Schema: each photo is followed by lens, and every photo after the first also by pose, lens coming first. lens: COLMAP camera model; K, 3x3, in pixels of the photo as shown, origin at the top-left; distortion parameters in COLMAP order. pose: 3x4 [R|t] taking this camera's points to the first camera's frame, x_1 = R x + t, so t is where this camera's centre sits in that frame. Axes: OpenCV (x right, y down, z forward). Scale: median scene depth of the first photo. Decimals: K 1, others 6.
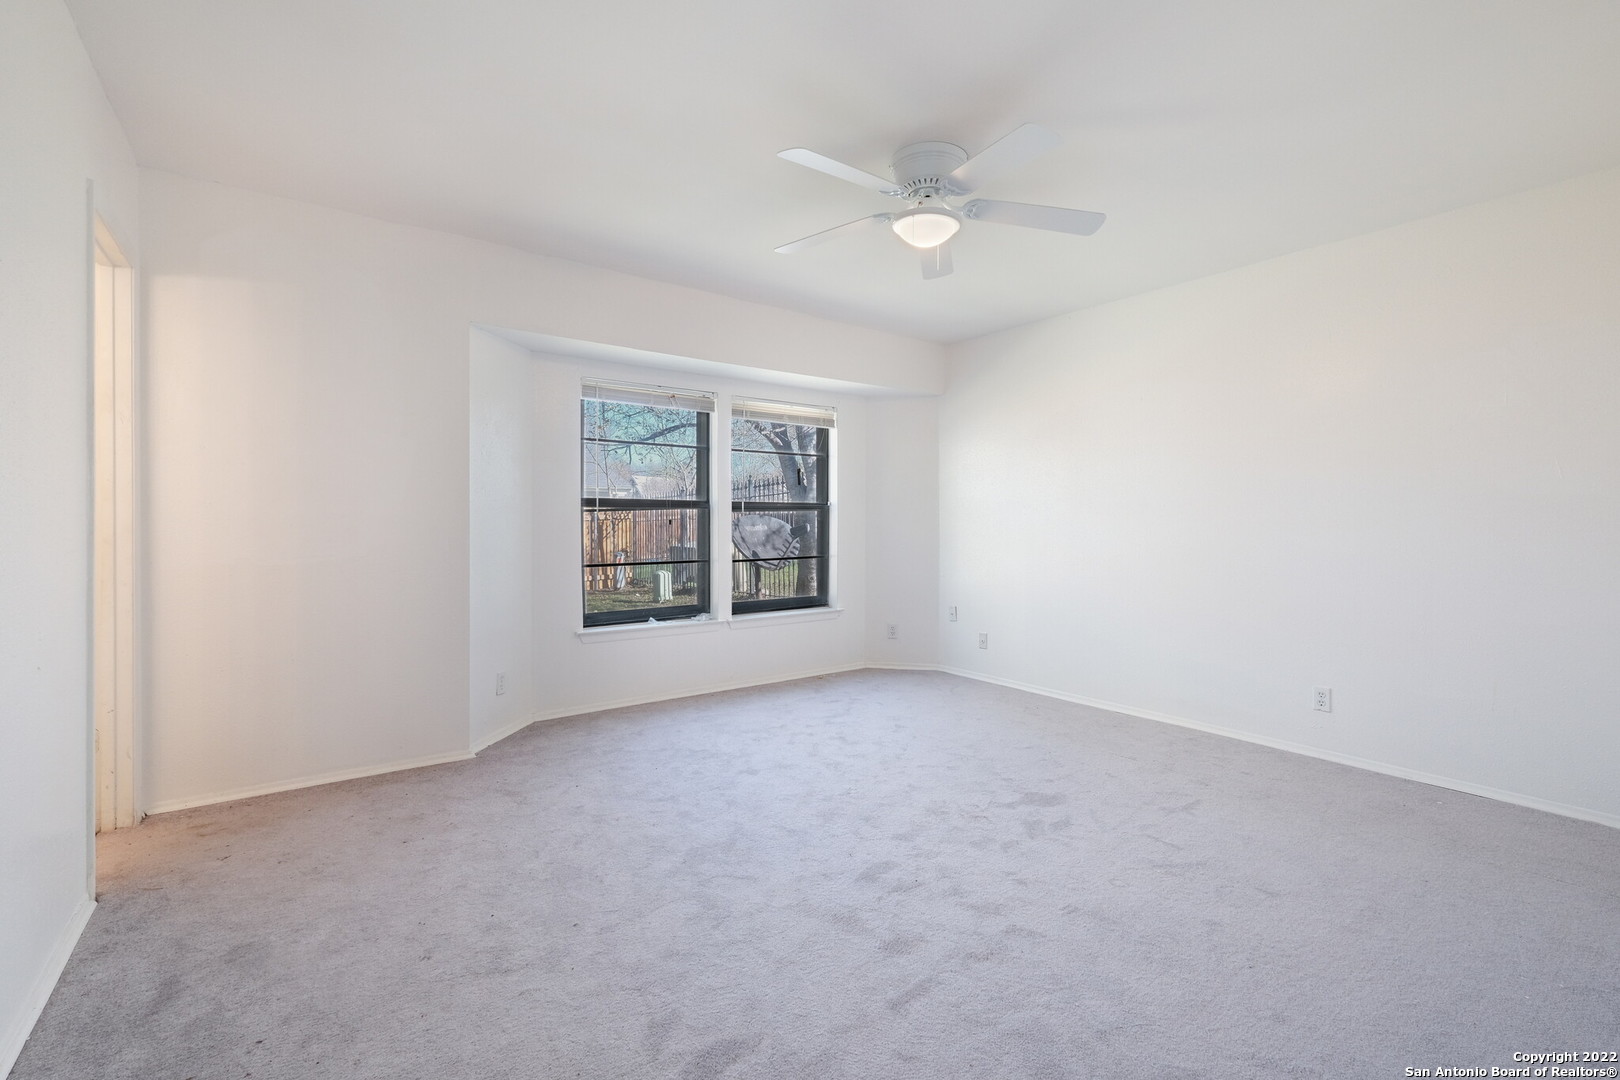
lens RADIAL K [[698.7, 0, 815.1], [0, 698.7, 517.5], [0, 0, 1]] dist [-0.001620, -0.000728]
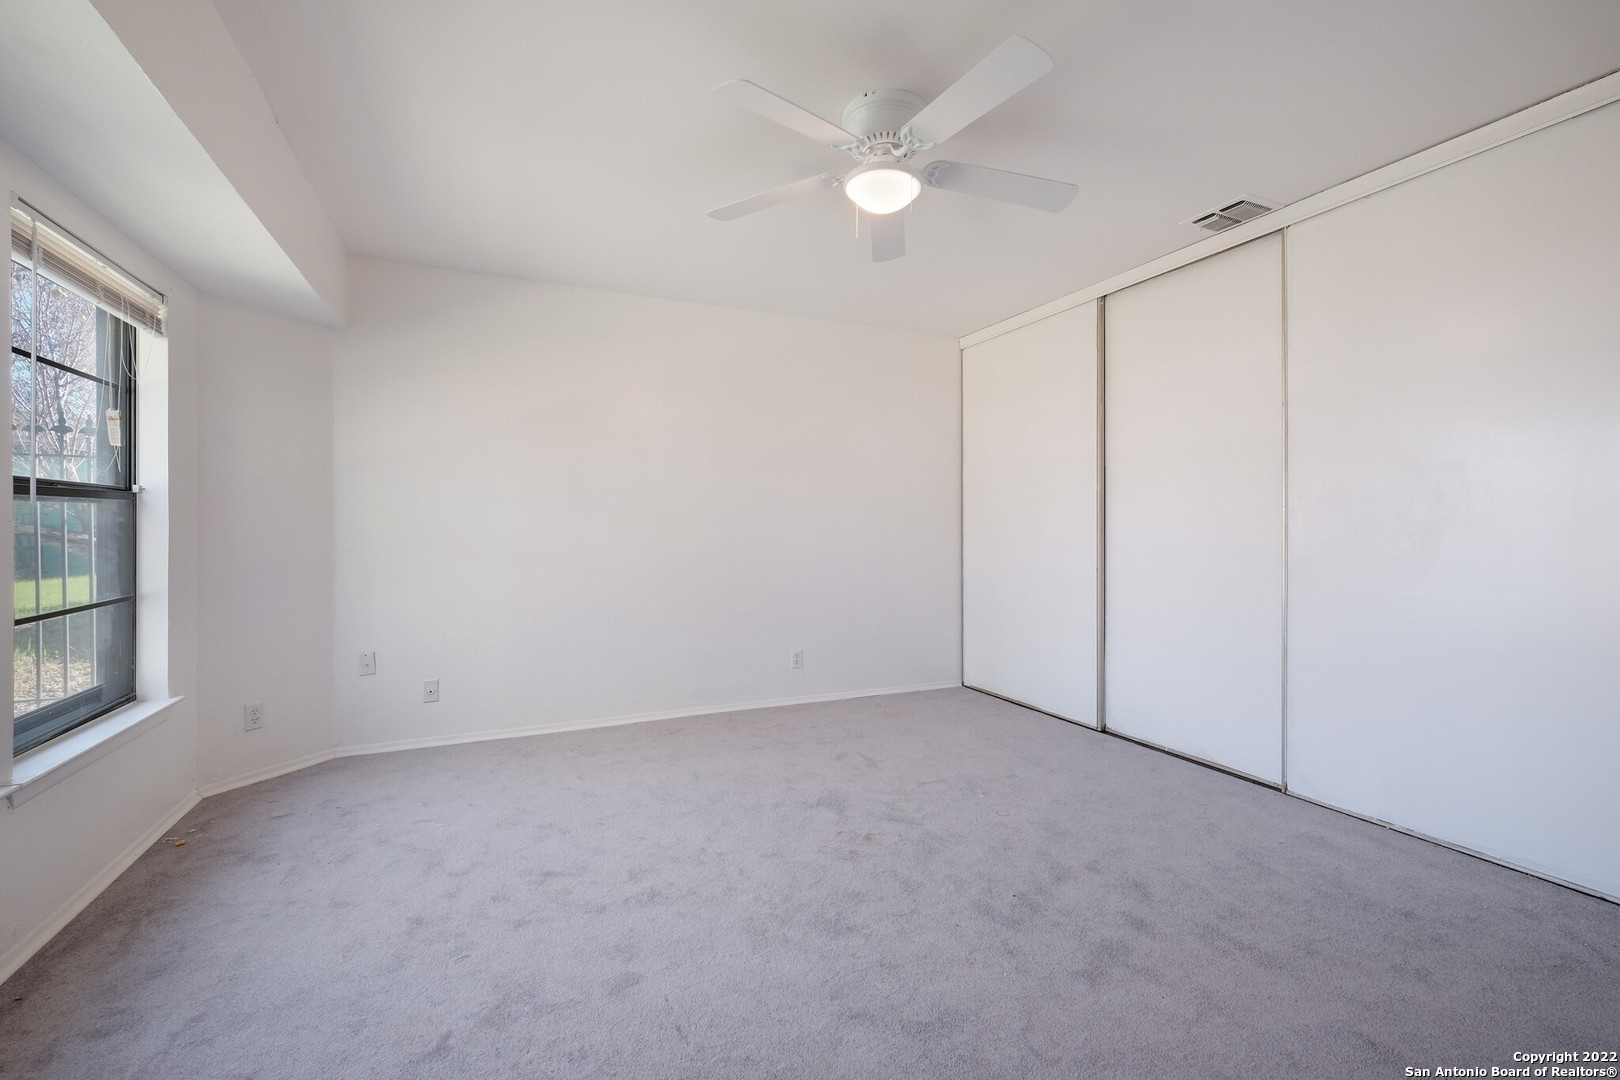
lens RADIAL K [[693.7, 0, 808.3], [0, 693.7, 524.2], [0, 0, 1]] dist [0.006691, 0.000455]
pose [[0.219347, 0.001281, 0.975646, -0.597039], [-0.003987, 0.999992, -0.000416, 0.005502], [-0.975639, -0.003799, 0.219350, 0.745663]]
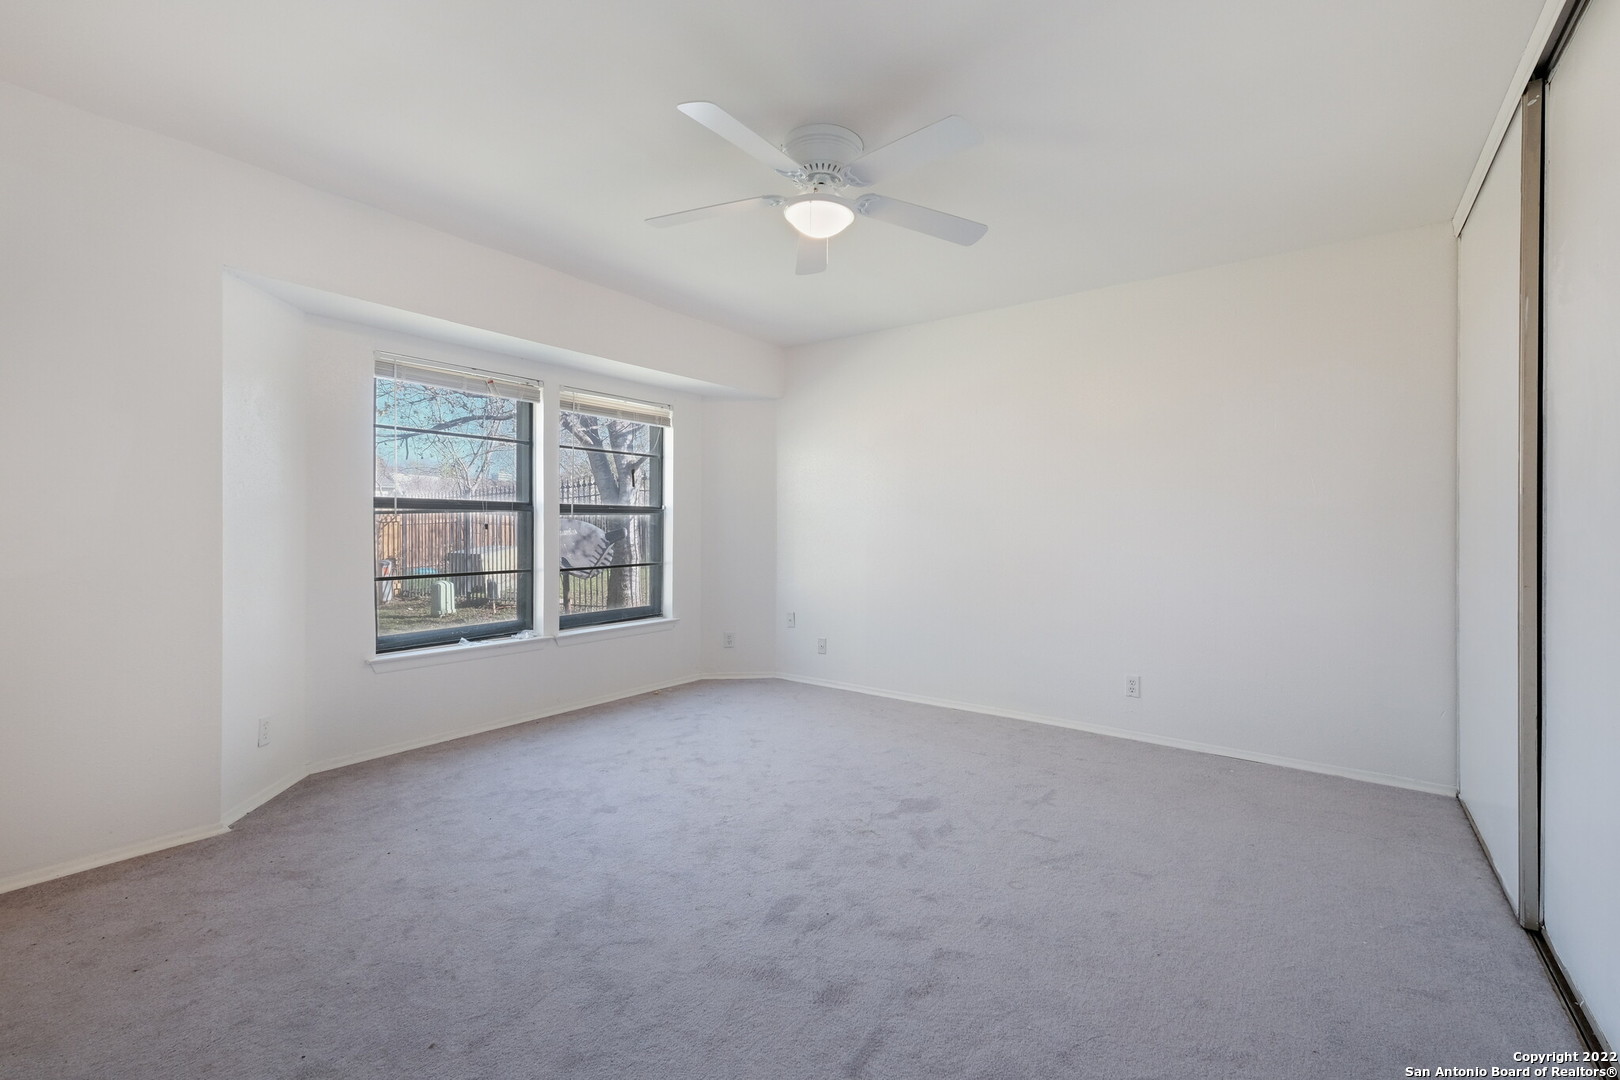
lens RADIAL K [[693.7, 0, 808.3], [0, 693.7, 524.2], [0, 0, 1]] dist [0.006691, 0.000455]
pose [[0.958174, 0.003845, 0.286160, -0.102438], [-0.004766, 0.999985, 0.002522, -0.000790], [-0.286146, -0.003780, 0.958179, 0.085048]]
